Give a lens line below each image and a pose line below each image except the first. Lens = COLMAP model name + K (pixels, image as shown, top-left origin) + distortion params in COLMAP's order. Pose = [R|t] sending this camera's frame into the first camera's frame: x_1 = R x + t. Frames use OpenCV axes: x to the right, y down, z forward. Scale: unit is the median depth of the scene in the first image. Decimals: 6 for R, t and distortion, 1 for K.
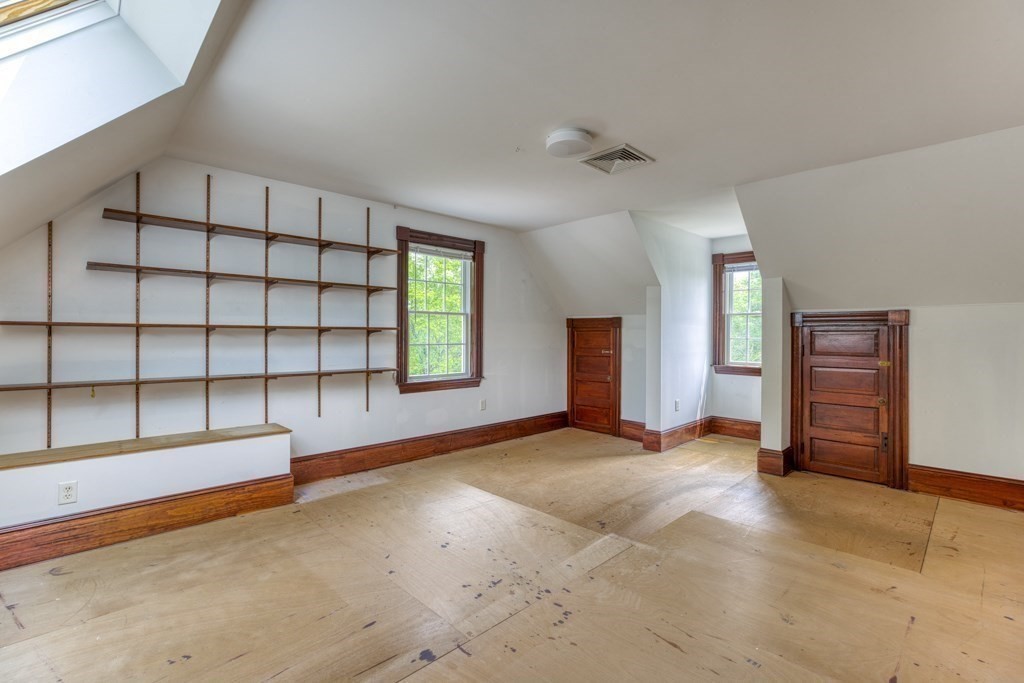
lens RADIAL K [[467.2, 0, 512.2], [0, 467.2, 339.5], [0, 0, 1]] dist [-0.021142, 0.009678]
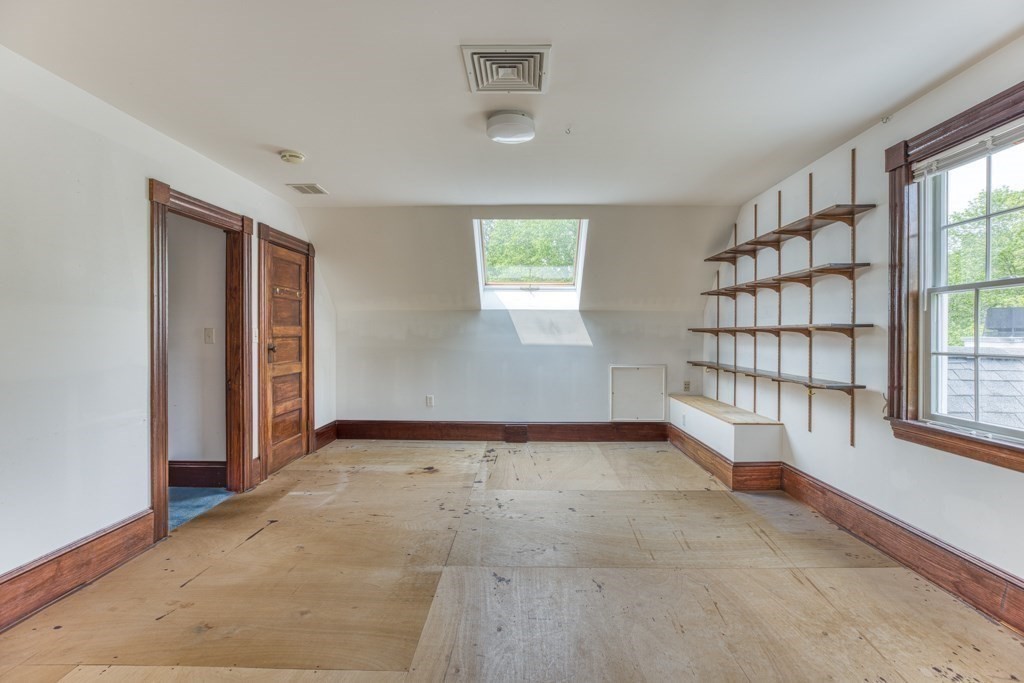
lens RADIAL K [[467.2, 0, 514.6], [0, 467.2, 337.8], [0, 0, 1]] dist [-0.021142, 0.009678]
pose [[-0.715166, -0.002646, -0.698950, 0.587720], [-0.012942, 0.999872, 0.009457, -0.007027], [0.698835, 0.015810, -0.715108, 1.281968]]
